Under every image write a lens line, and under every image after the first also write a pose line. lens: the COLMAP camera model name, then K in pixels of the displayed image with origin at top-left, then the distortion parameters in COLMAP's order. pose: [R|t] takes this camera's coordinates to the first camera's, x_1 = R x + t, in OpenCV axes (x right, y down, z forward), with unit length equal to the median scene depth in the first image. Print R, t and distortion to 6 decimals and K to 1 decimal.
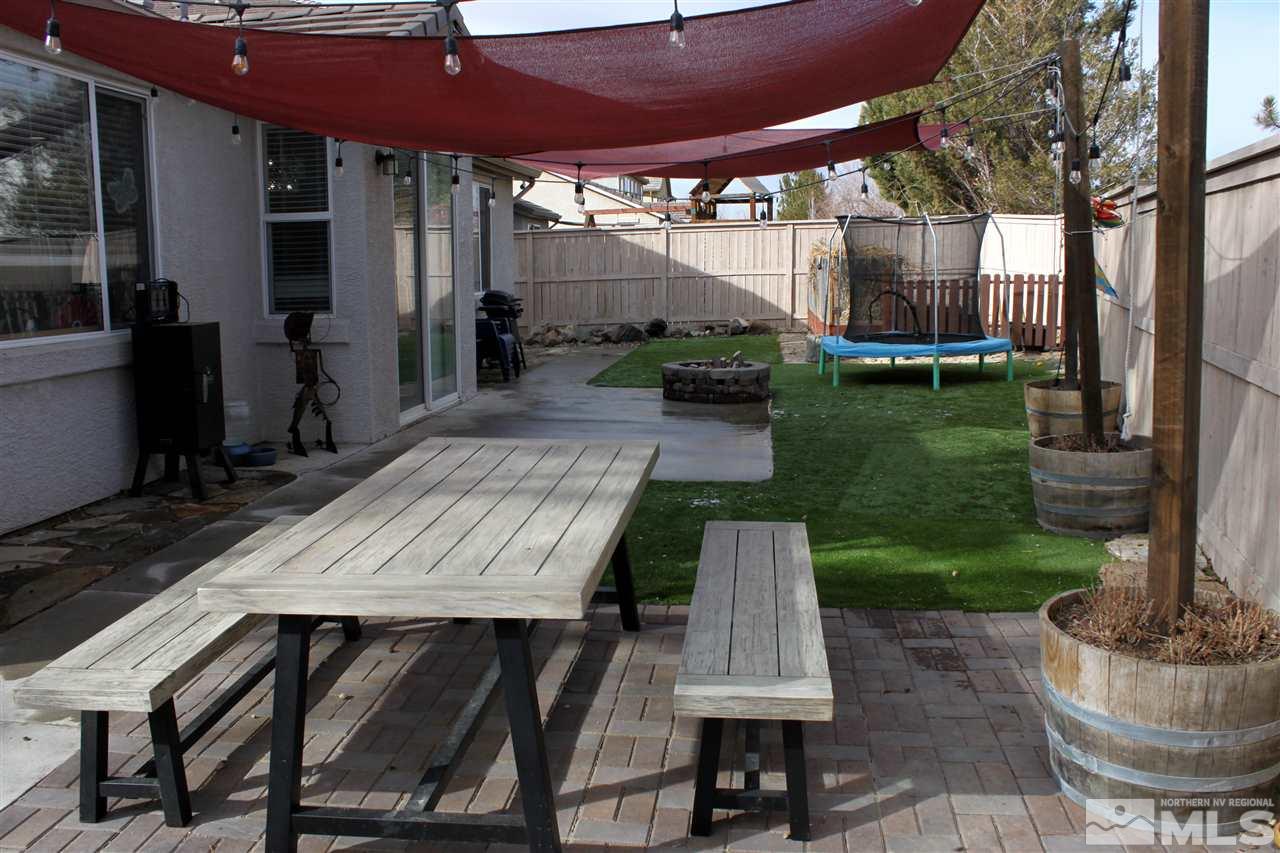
lens RADIAL K [[1089.6, 0, 636.6], [0, 1089.6, 422.1], [0, 0, 1]] dist [-0.151973, 0.108400]
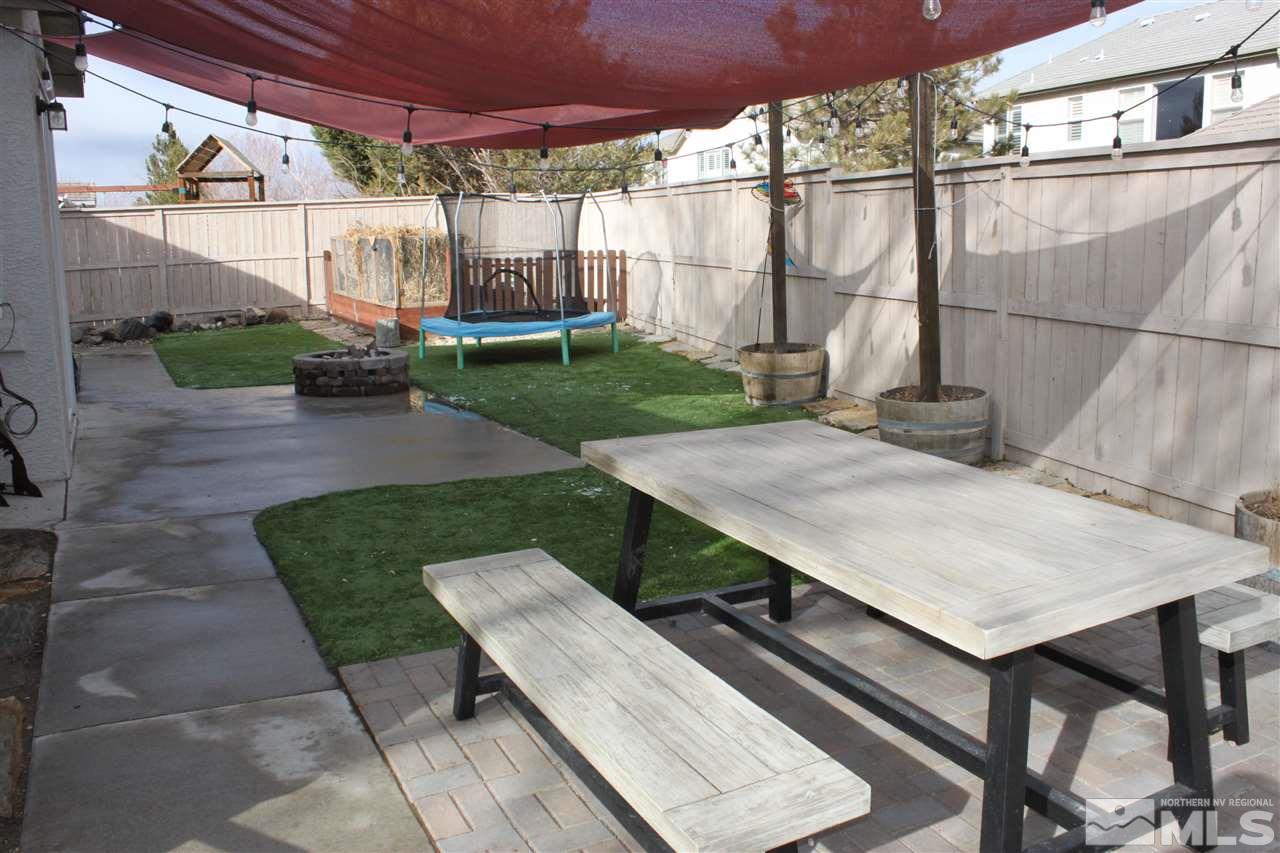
lens RADIAL K [[1089.6, 0, 642.9], [0, 1089.6, 425.4], [0, 0, 1]] dist [-0.151973, 0.108400]
pose [[0.823439, -0.095943, 0.559234, -0.193355], [0.085574, 0.995326, 0.044756, -0.010226], [-0.560914, 0.011002, 0.827801, 0.086432]]
